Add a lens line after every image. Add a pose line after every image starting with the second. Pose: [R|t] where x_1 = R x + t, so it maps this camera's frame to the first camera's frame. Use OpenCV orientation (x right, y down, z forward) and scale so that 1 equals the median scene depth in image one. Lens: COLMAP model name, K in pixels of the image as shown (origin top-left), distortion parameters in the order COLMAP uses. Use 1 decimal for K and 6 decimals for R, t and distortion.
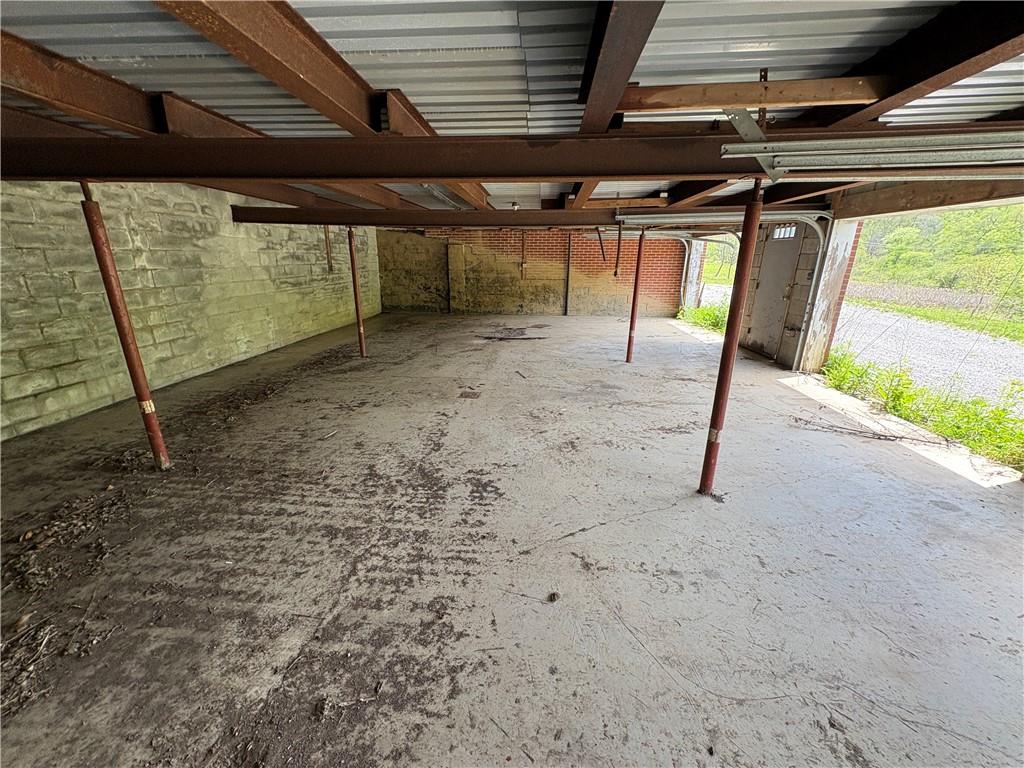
lens RADIAL K [[408.1, 0, 511.5], [0, 408.1, 385.7], [0, 0, 1]] dist [0.000576, 0.000012]
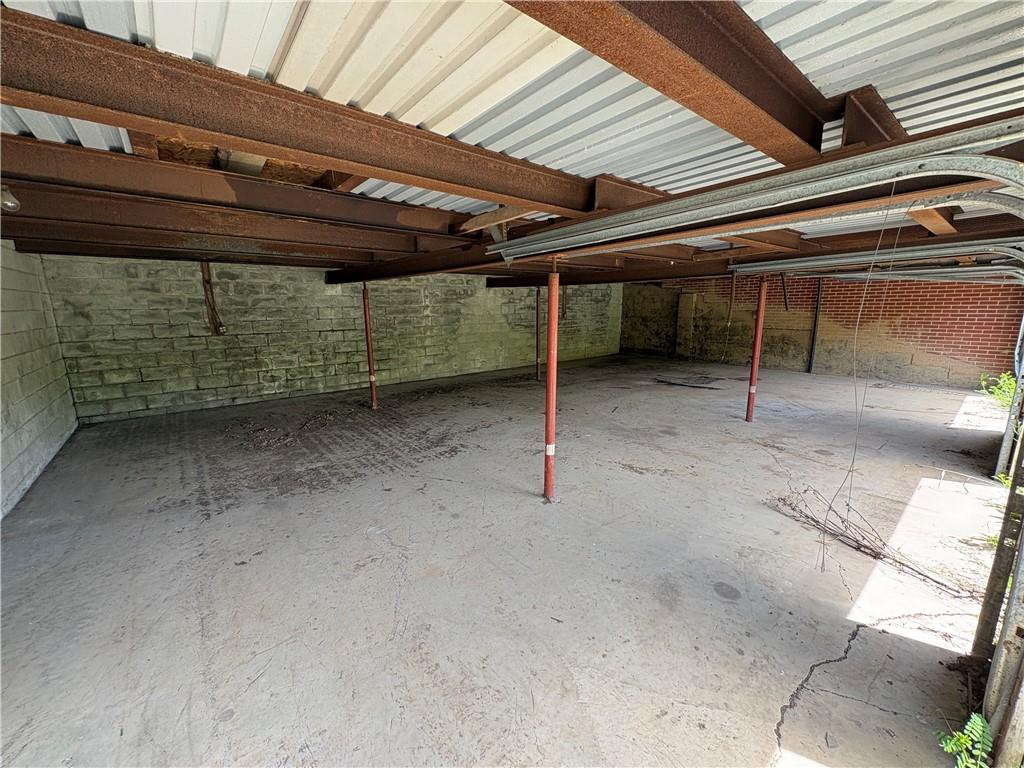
lens RADIAL K [[408.1, 0, 508.3], [0, 408.1, 385.8], [0, 0, 1]] dist [0.000576, 0.000012]
pose [[0.683756, 0.130104, -0.718018, 0.726305], [-0.205749, 0.978427, -0.018641, -0.011297], [0.700104, 0.160477, 0.695774, 0.001798]]
